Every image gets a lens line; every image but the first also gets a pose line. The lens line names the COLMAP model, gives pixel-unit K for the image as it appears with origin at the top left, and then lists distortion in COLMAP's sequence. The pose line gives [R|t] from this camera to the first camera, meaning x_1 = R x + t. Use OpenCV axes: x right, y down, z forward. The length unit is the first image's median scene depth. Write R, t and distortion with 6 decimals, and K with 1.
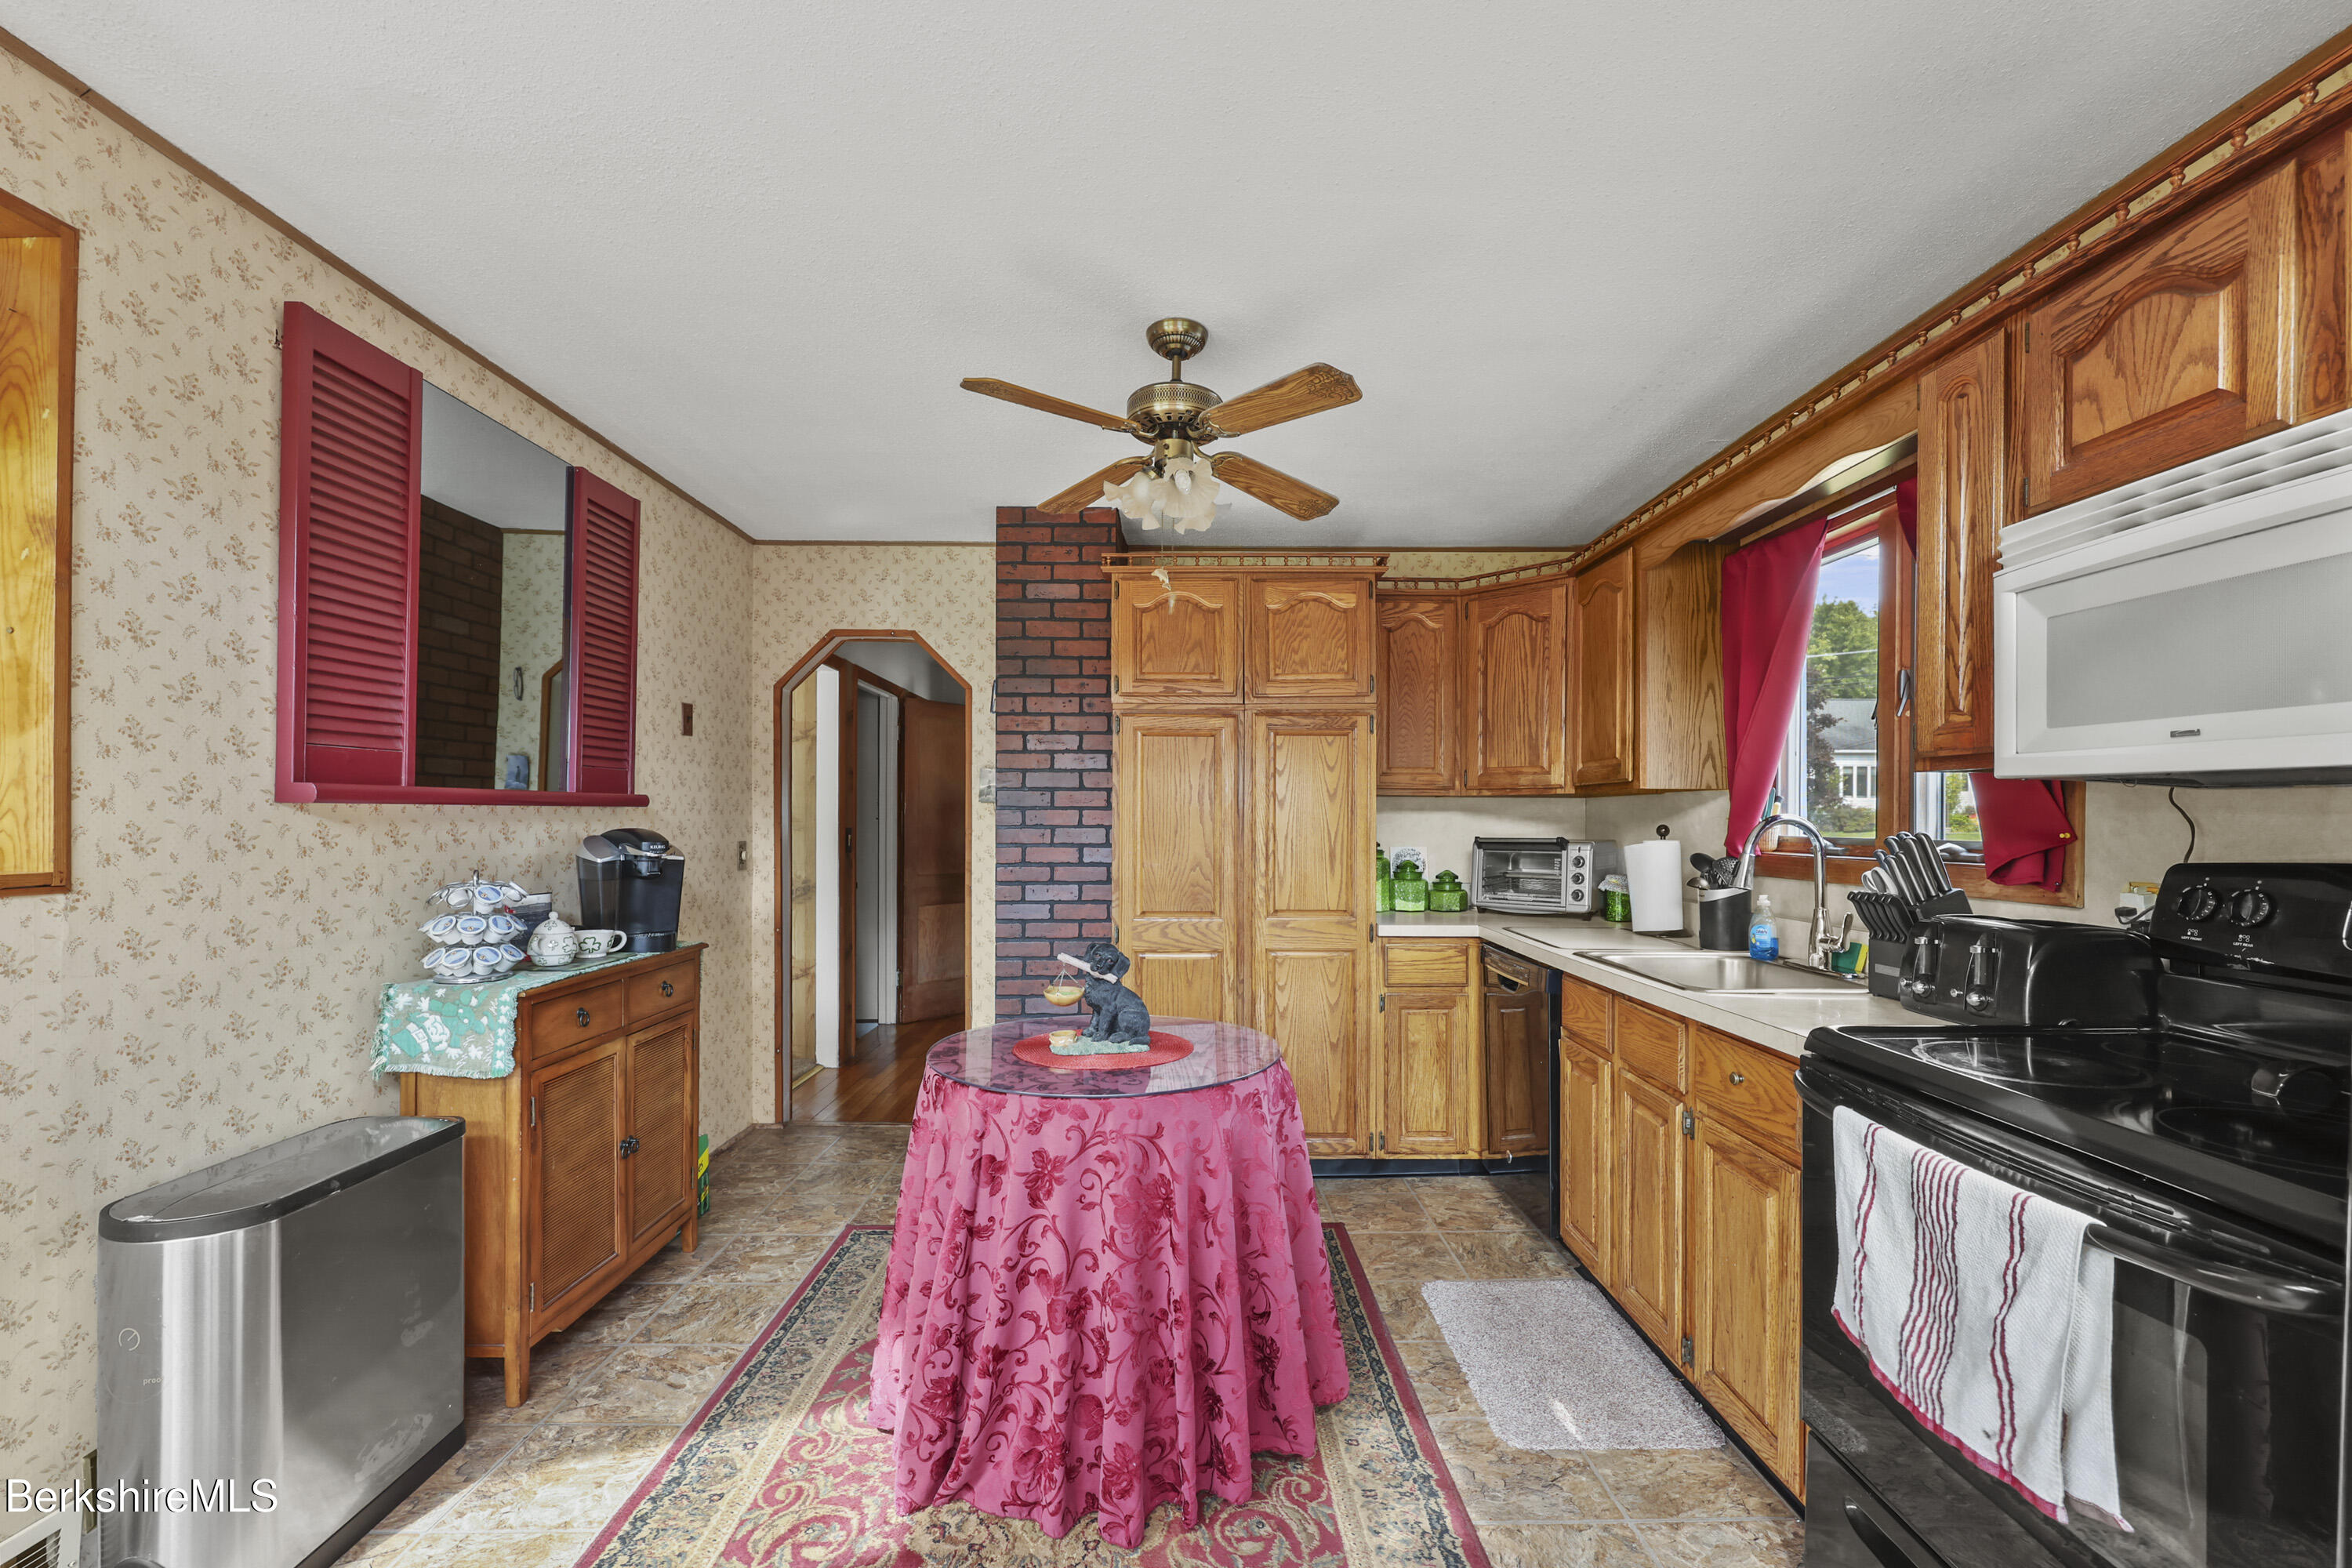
lens RADIAL K [[887.7, 0, 1186.0], [0, 887.7, 816.3], [0, 0, 1]] dist [-0.000835, -0.000080]
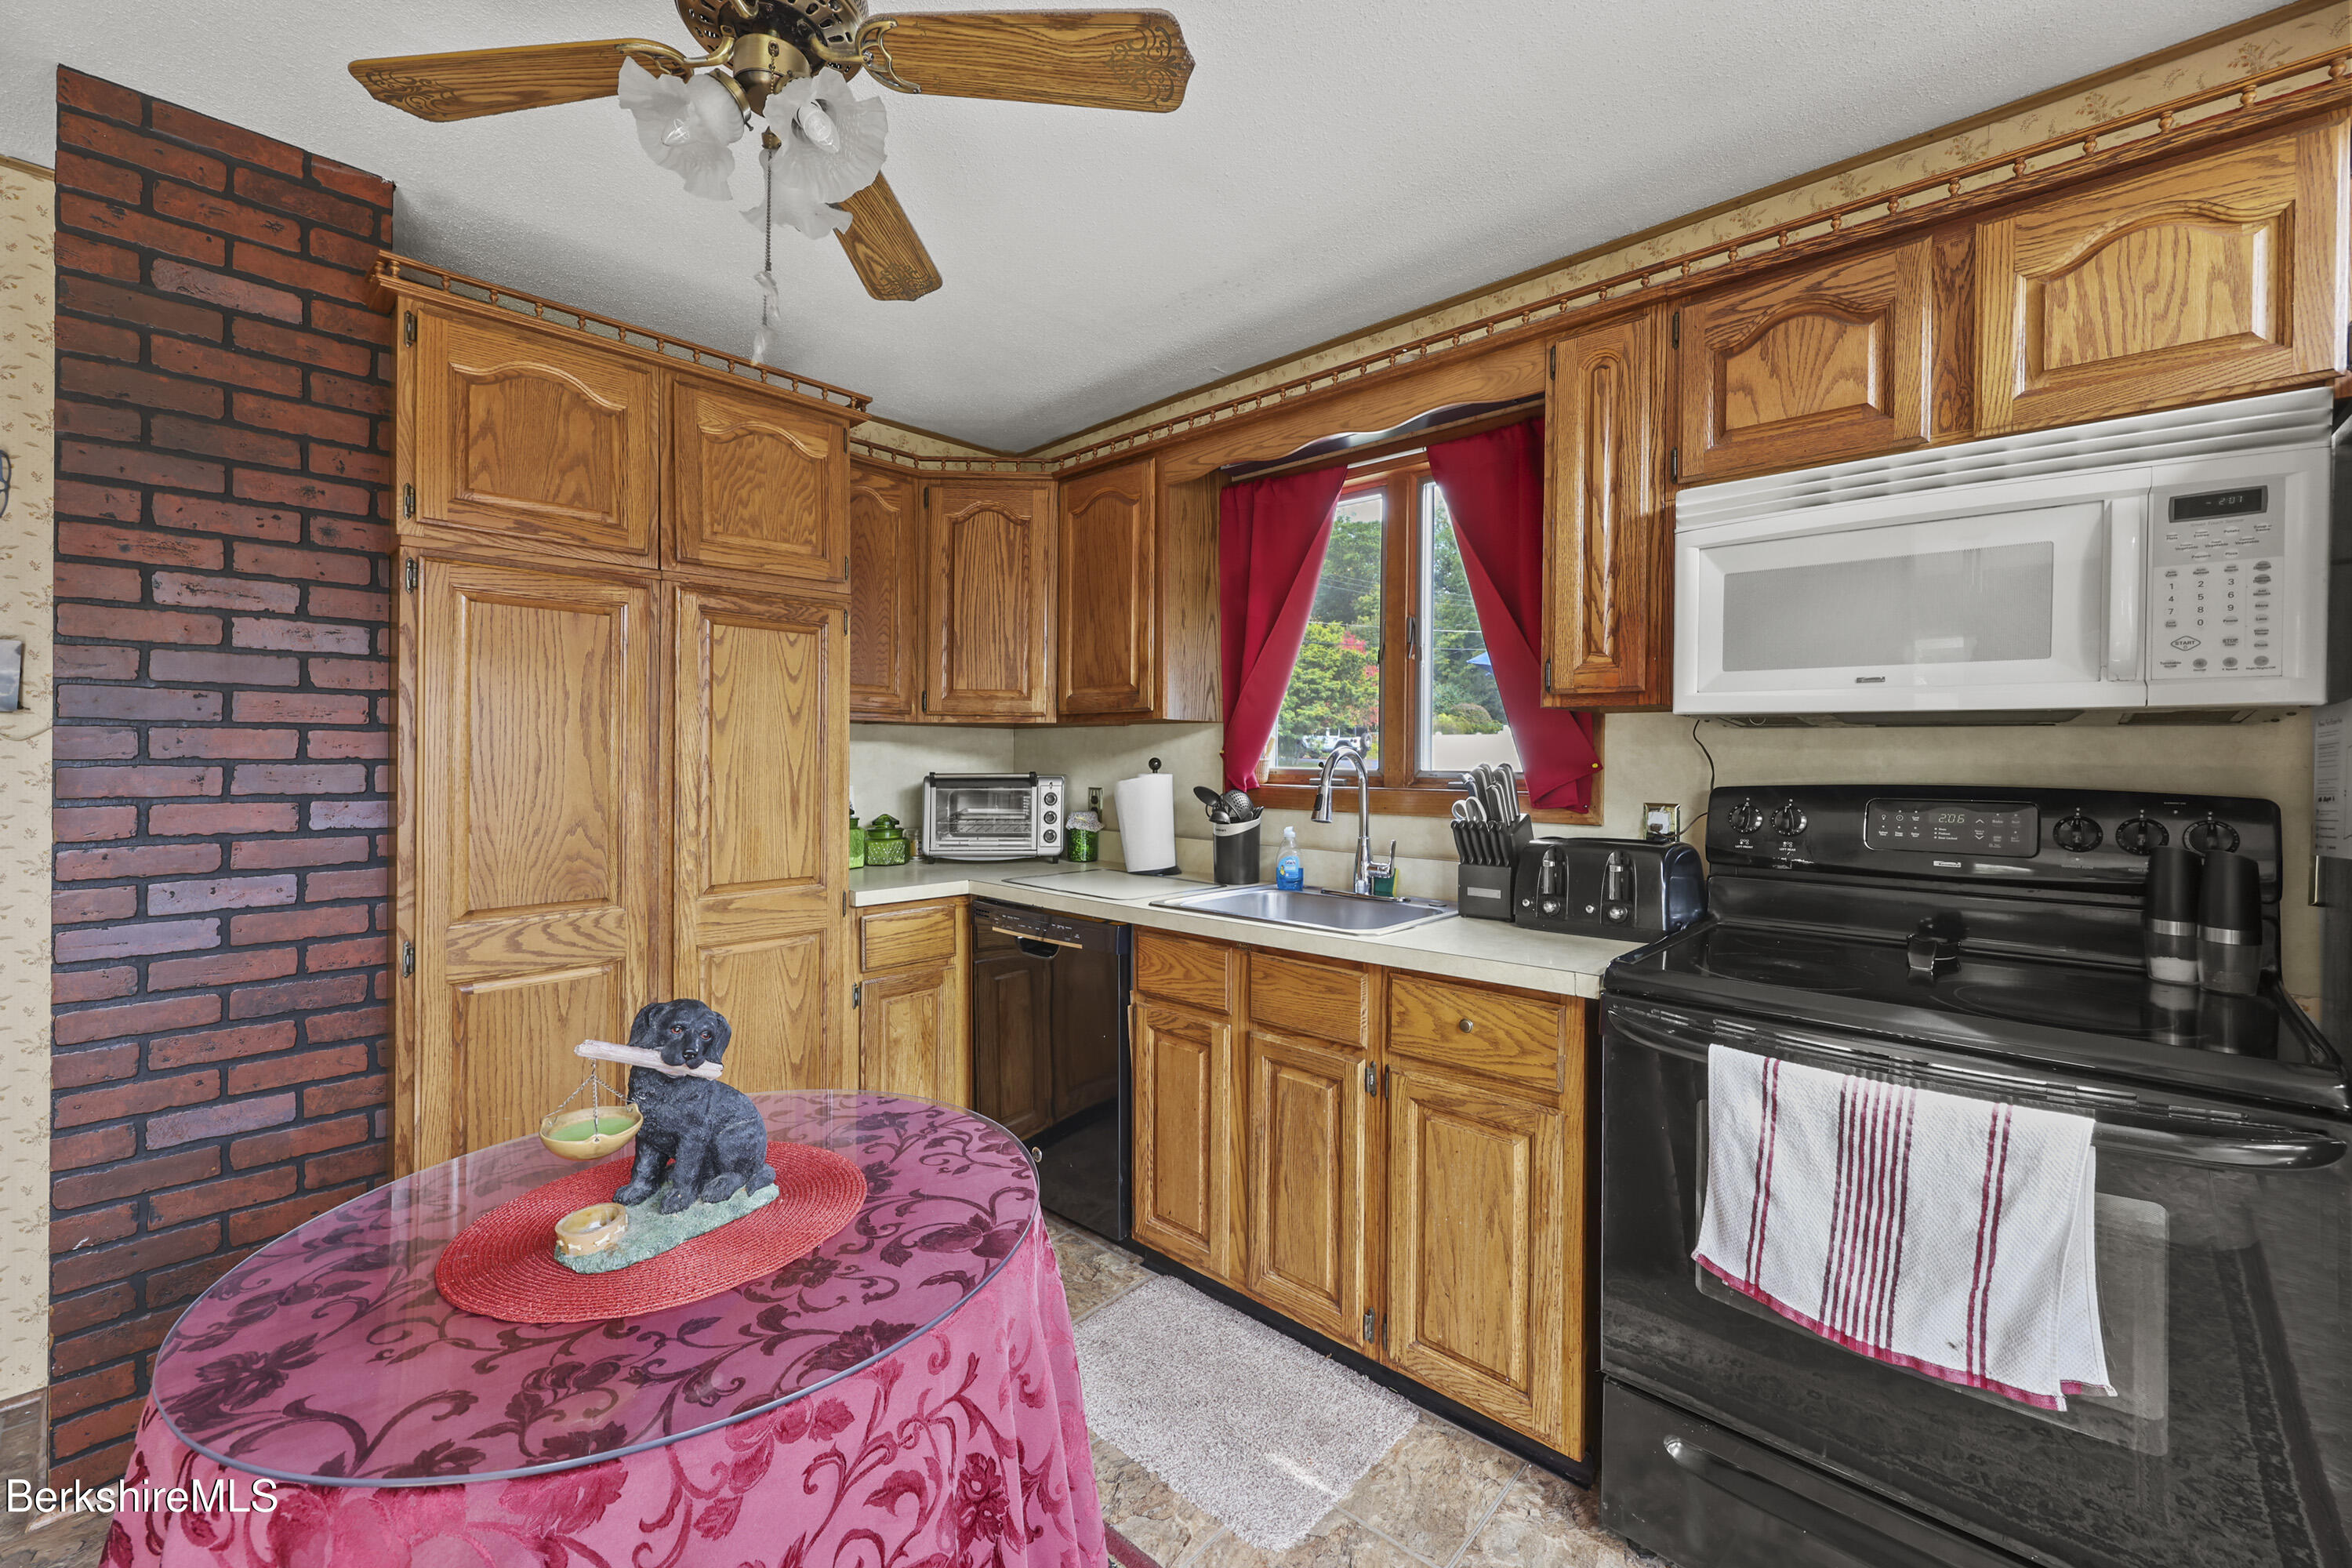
lens RADIAL K [[933.1, 0, 1170.0], [0, 933.1, 753.9], [0, 0, 1]] dist [0.000511, 0.000074]
pose [[0.707760, 0.002476, 0.706449, -0.167975], [-0.005490, 0.999983, 0.001995, 0.003696], [-0.706432, -0.005290, 0.707762, 0.288642]]
